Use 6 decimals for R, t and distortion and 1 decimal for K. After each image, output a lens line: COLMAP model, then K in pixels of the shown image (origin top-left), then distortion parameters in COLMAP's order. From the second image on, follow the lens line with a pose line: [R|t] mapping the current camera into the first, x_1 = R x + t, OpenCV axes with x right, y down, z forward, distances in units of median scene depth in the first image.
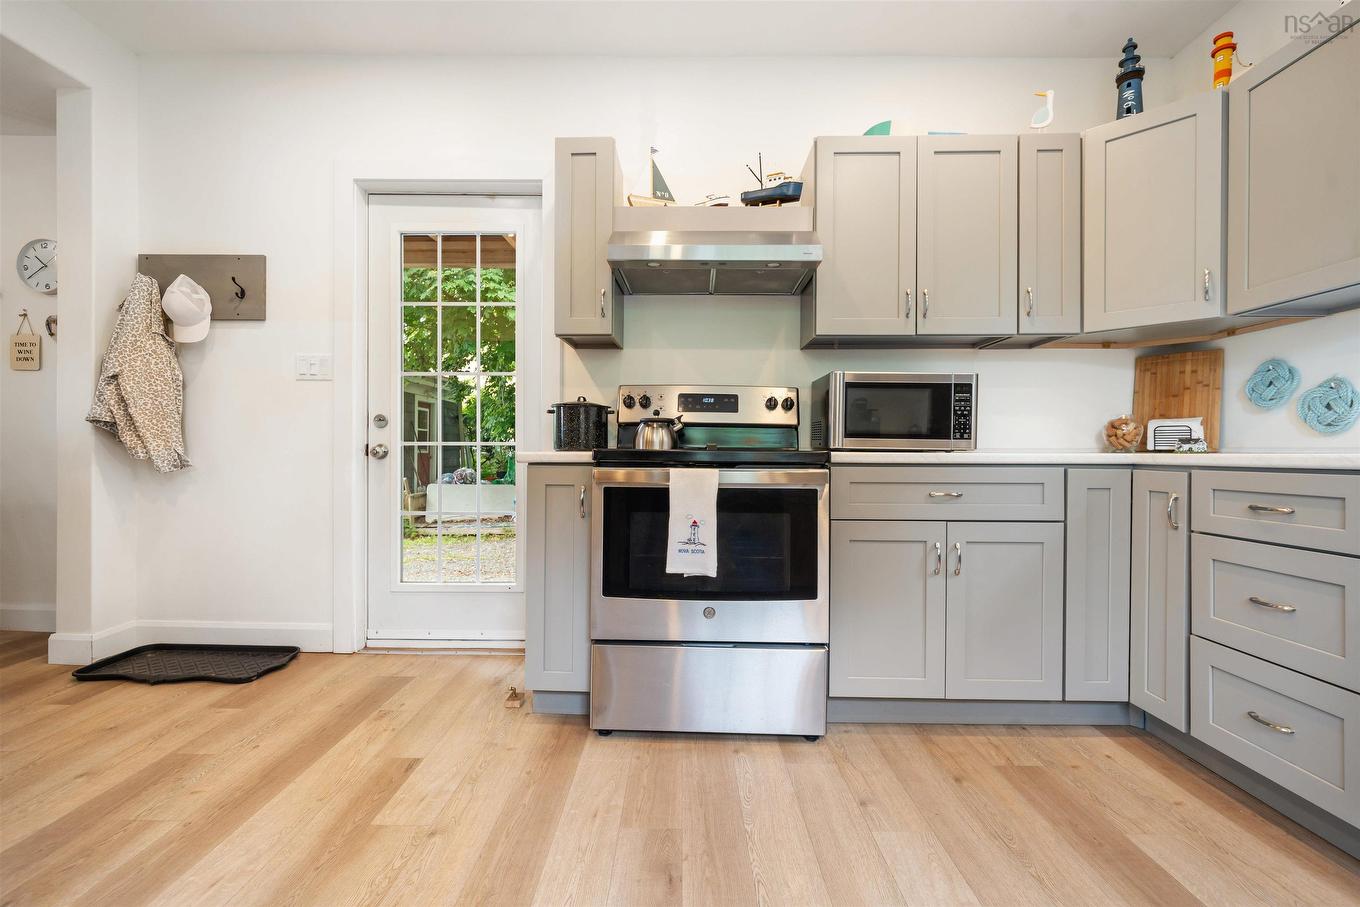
lens RADIAL K [[585.8, 0, 678.0], [0, 585.8, 447.9], [0, 0, 1]] dist [-0.000109, -0.000182]
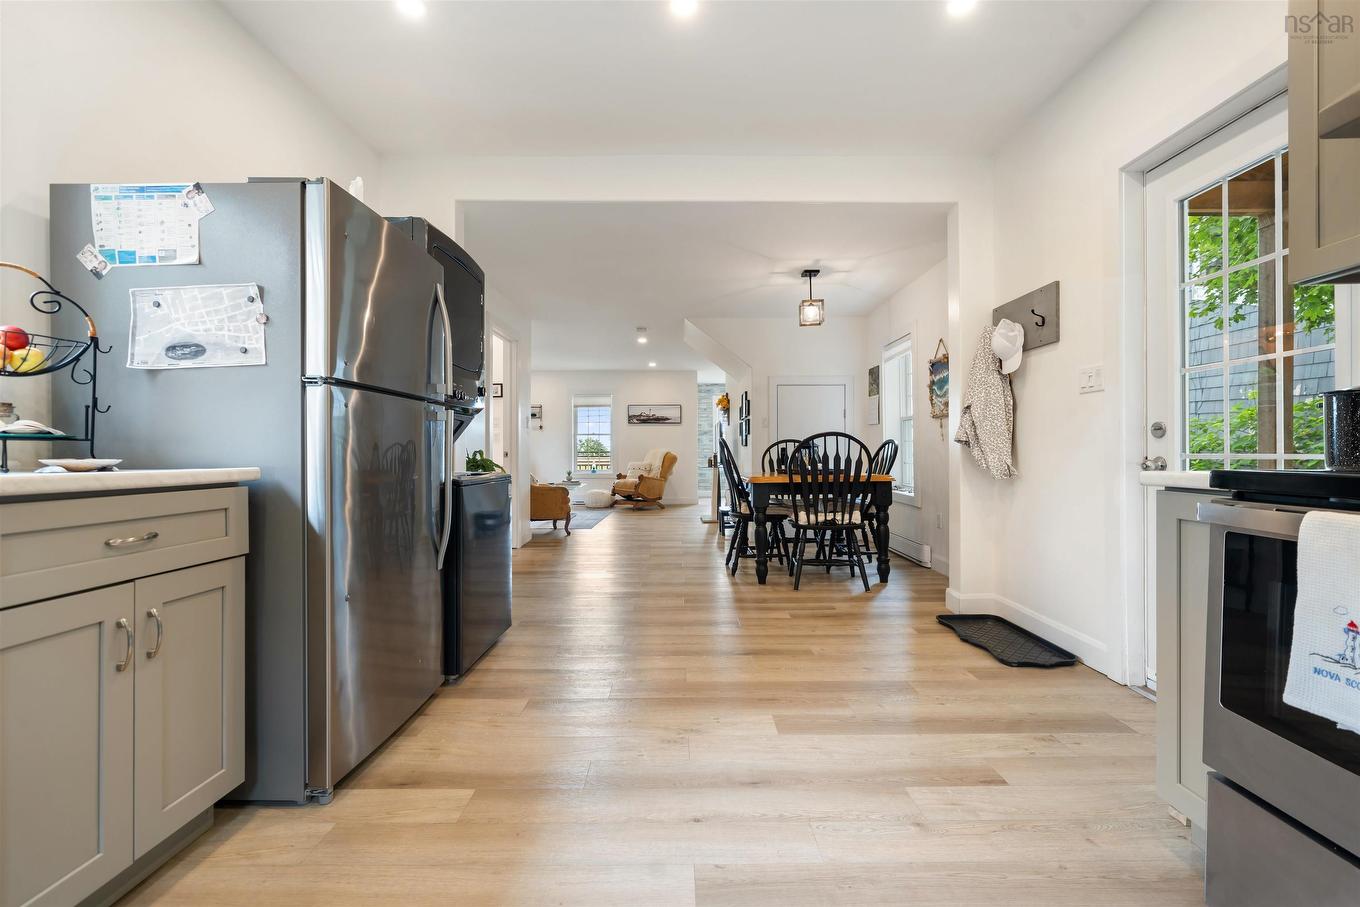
lens RADIAL K [[585.4, 0, 680.0], [0, 585.4, 453.5], [0, 0, 1]] dist [-0.000263, 0.000049]
pose [[0.013359, -0.005252, -0.999897, 0.416380], [0.006371, 0.999966, -0.005167, -0.014166], [0.999890, -0.006301, 0.013392, 0.348674]]
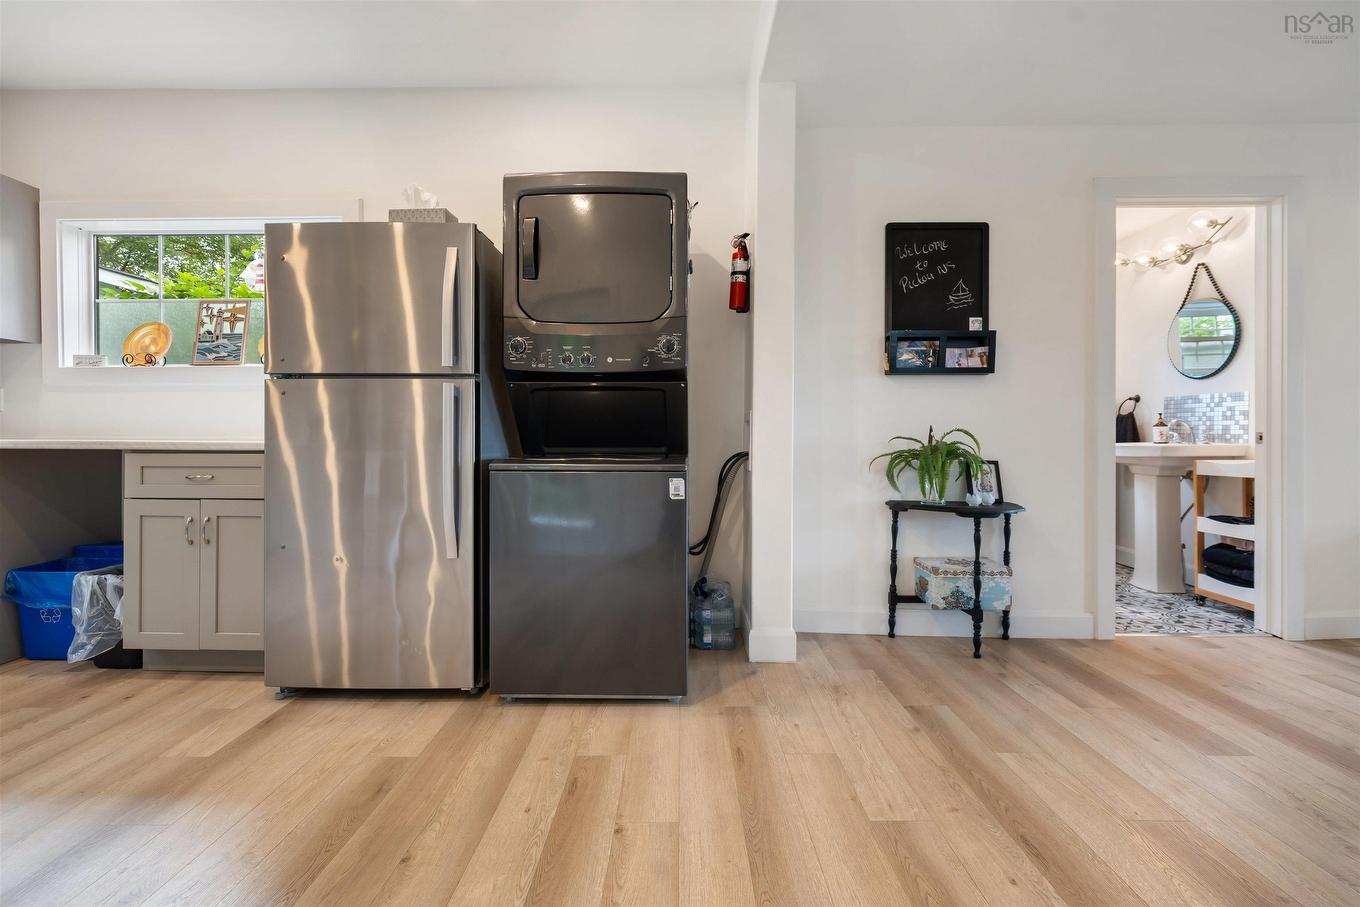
lens RADIAL K [[590.3, 0, 681.2], [0, 590.3, 439.3], [0, 0, 1]] dist [-0.001241, -0.000052]
pose [[-0.999930, -0.007700, -0.009007, -0.960396], [-0.007629, 0.999940, -0.007866, -0.005167], [0.009067, -0.007797, -0.999929, 0.882000]]
